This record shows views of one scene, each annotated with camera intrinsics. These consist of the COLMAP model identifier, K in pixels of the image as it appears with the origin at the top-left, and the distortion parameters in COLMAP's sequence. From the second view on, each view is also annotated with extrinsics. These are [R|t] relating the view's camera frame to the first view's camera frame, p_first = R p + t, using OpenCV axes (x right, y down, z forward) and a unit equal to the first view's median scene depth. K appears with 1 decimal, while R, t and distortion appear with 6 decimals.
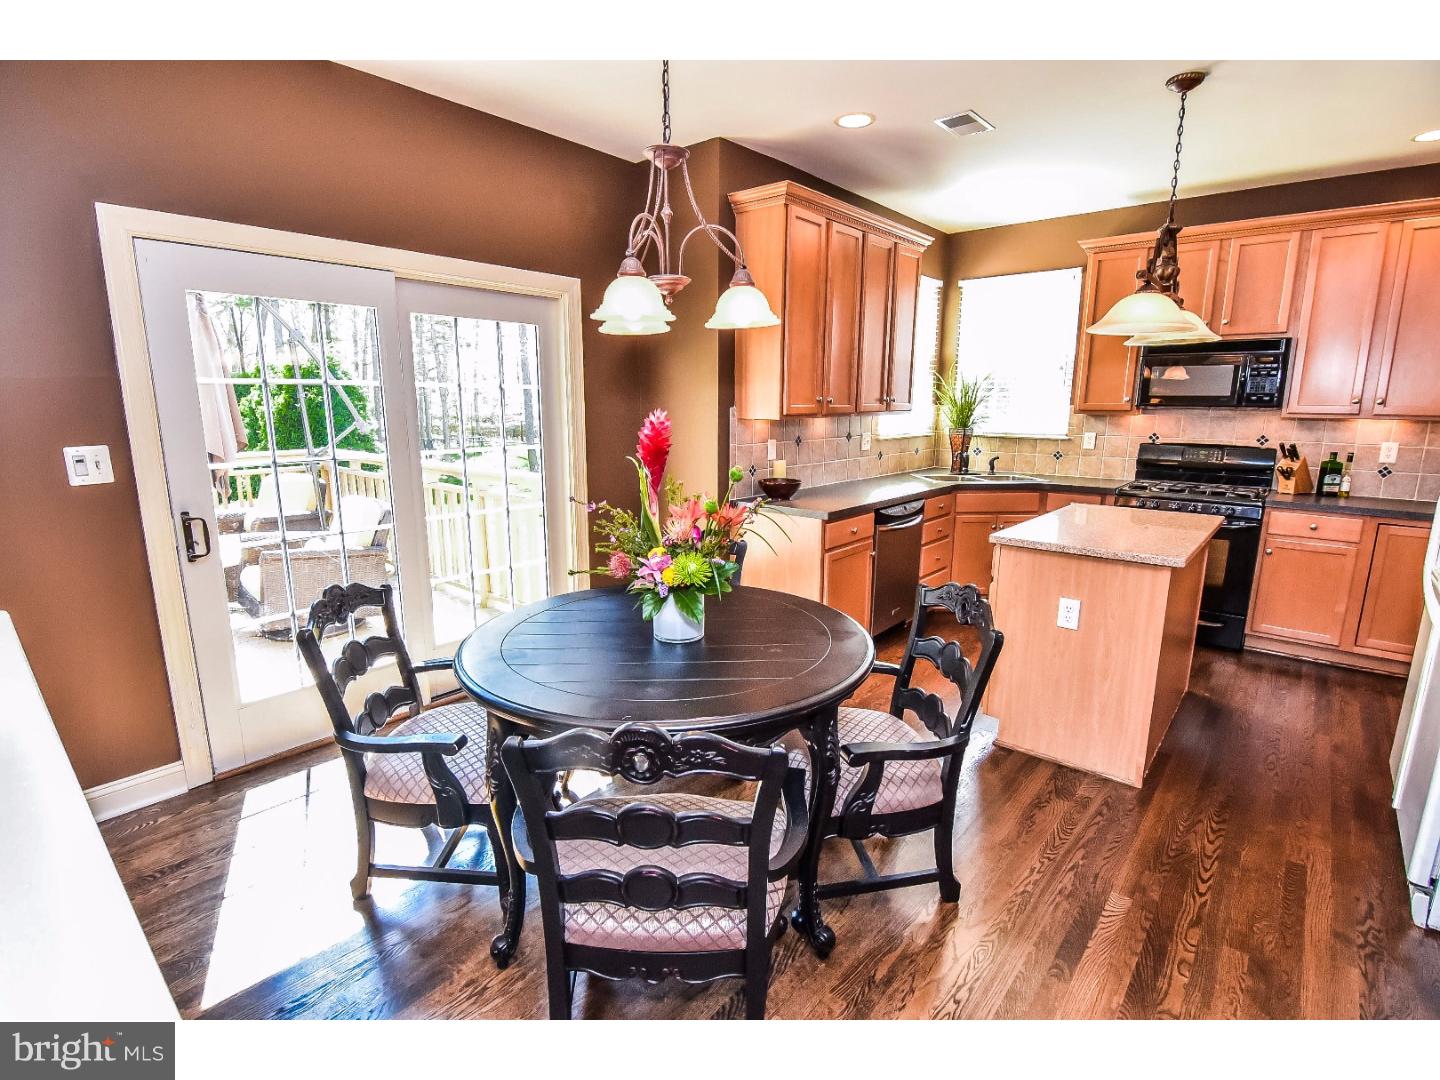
lens RADIAL K [[692.4, 0, 718.3], [0, 692.4, 542.7], [0, 0, 1]] dist [0.000798, -0.014352]
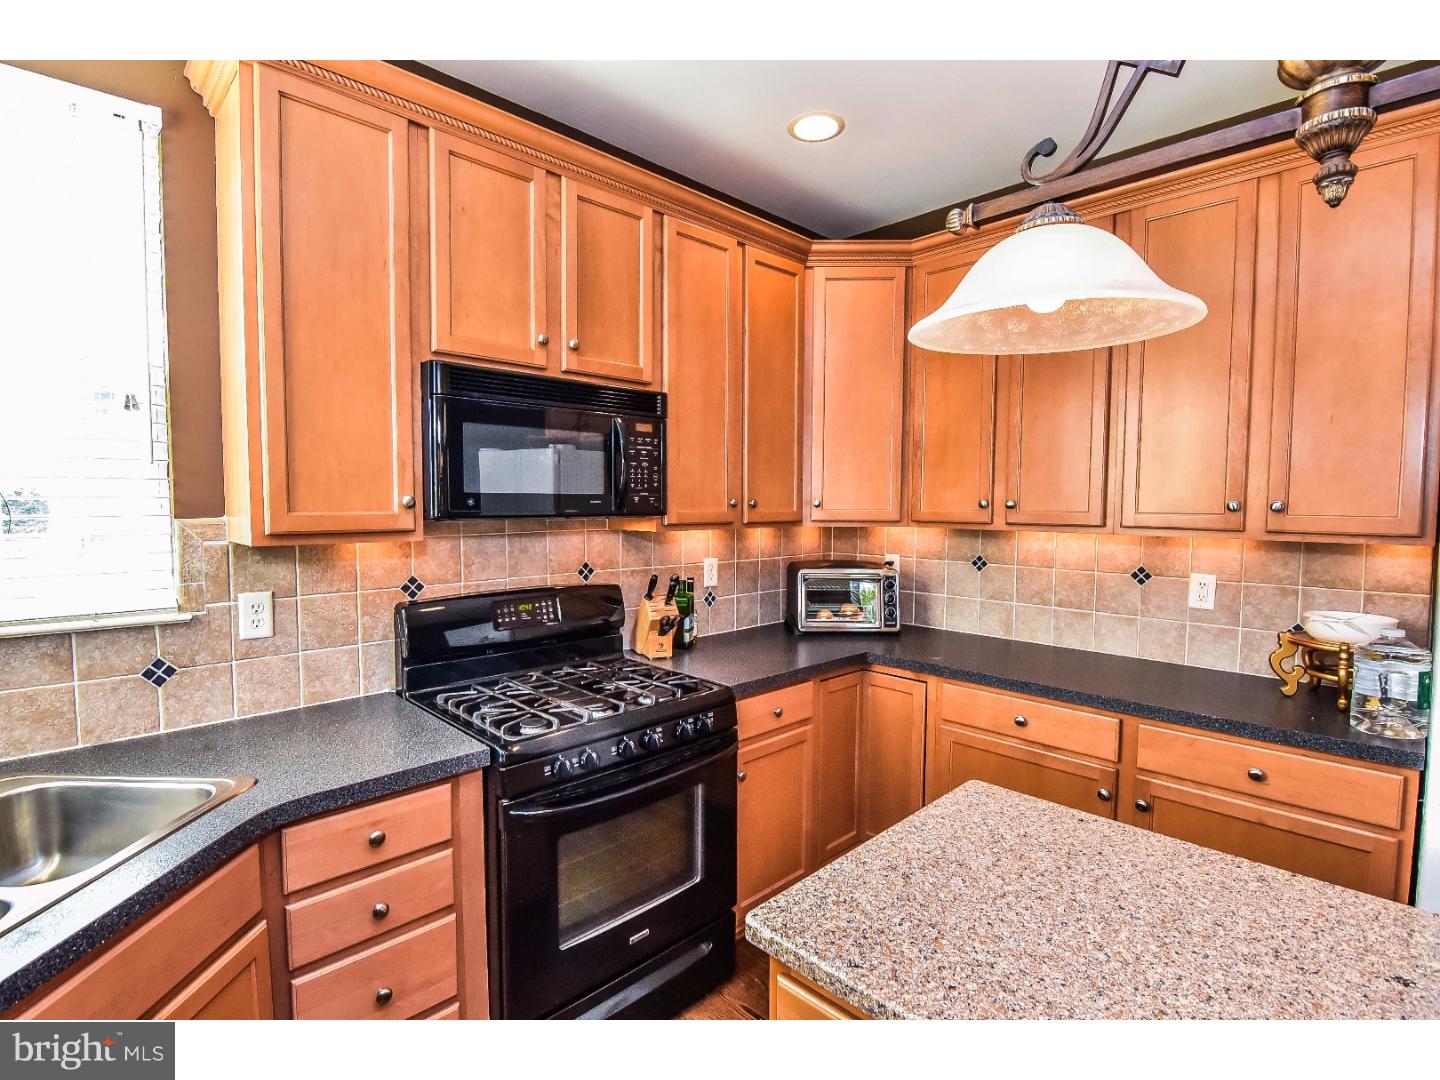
lens RADIAL K [[692.4, 0, 718.3], [0, 692.4, 542.7], [0, 0, 1]] dist [0.000798, -0.014352]
pose [[0.089371, -0.061301, 0.994110, 0.241625], [0.198171, 0.979243, 0.042569, -0.177877], [-0.976085, 0.193199, 0.099664, 0.848772]]
